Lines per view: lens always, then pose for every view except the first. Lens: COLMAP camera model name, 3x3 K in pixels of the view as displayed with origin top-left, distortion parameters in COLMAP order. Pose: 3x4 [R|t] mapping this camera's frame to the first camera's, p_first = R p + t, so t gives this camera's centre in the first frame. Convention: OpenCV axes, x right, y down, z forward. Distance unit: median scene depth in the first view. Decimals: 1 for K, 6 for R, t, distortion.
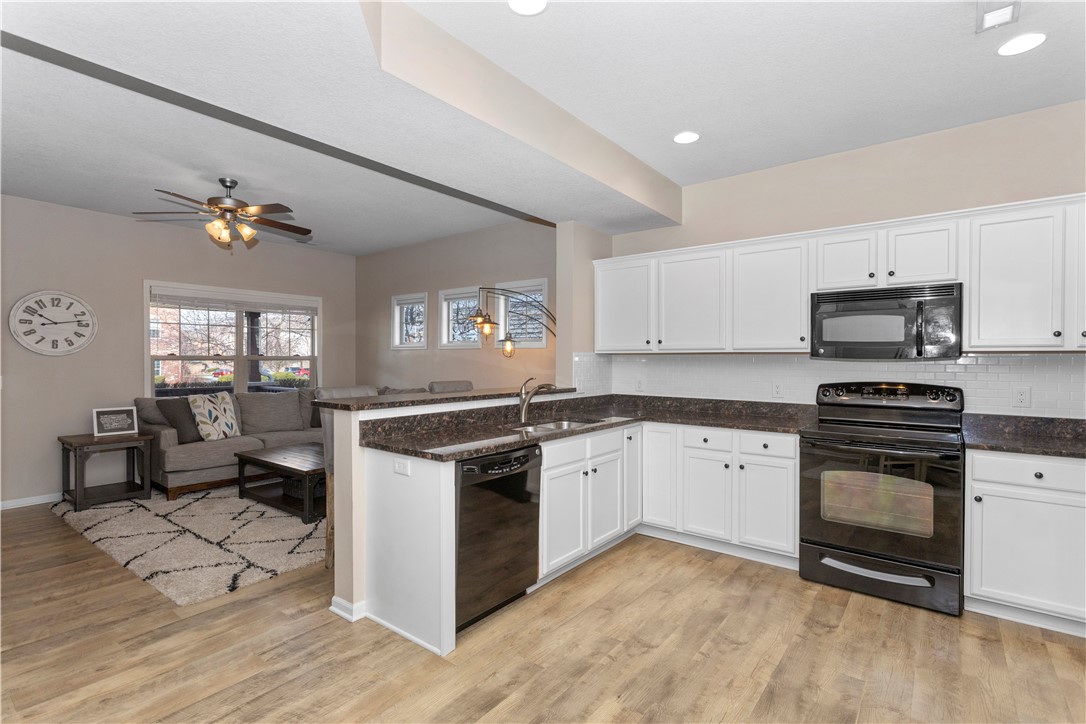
lens RADIAL K [[511.4, 0, 542.5], [0, 511.4, 363.3], [0, 0, 1]] dist [0.001993, 0.001040]
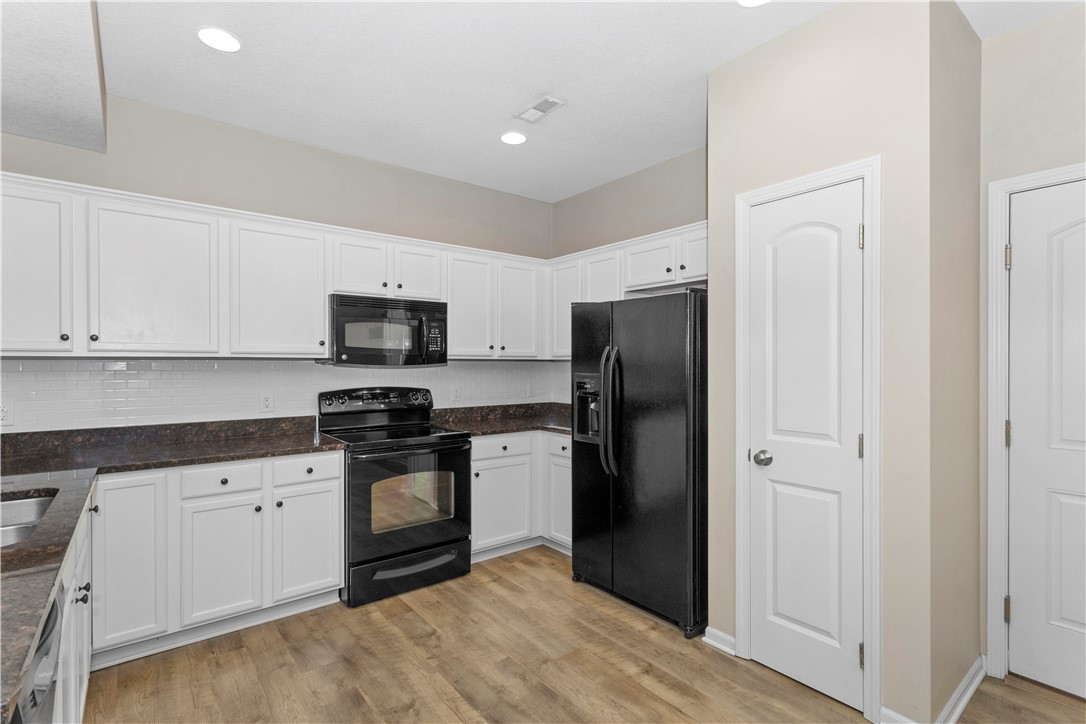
lens RADIAL K [[511.4, 0, 537.0], [0, 511.4, 364.9], [0, 0, 1]] dist [0.001993, 0.001040]
pose [[0.236605, -0.005521, 0.971590, -0.296091], [0.008537, 0.999957, 0.003604, -0.010800], [-0.971568, 0.007442, 0.236642, 0.461759]]
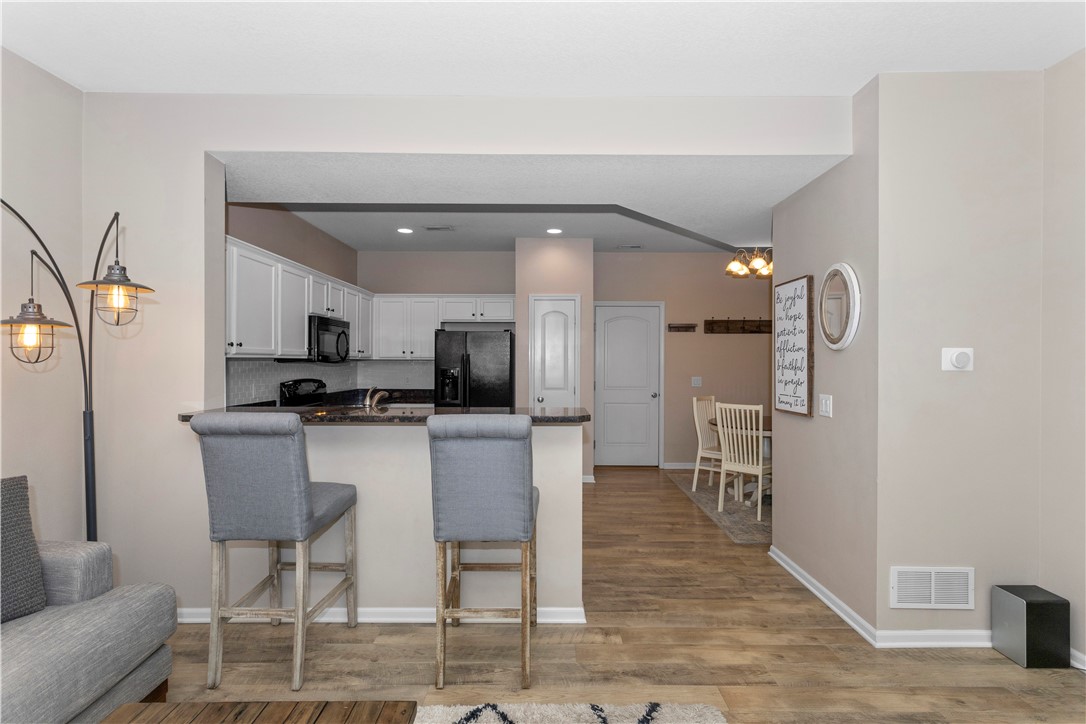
lens RADIAL K [[511.4, 0, 546.1], [0, 511.4, 362.7], [0, 0, 1]] dist [0.001993, 0.001040]
pose [[-0.613009, -0.004836, 0.790061, -0.997291], [0.003089, 0.999959, 0.008518, -0.022461], [-0.790070, 0.007662, -0.612969, 1.448094]]
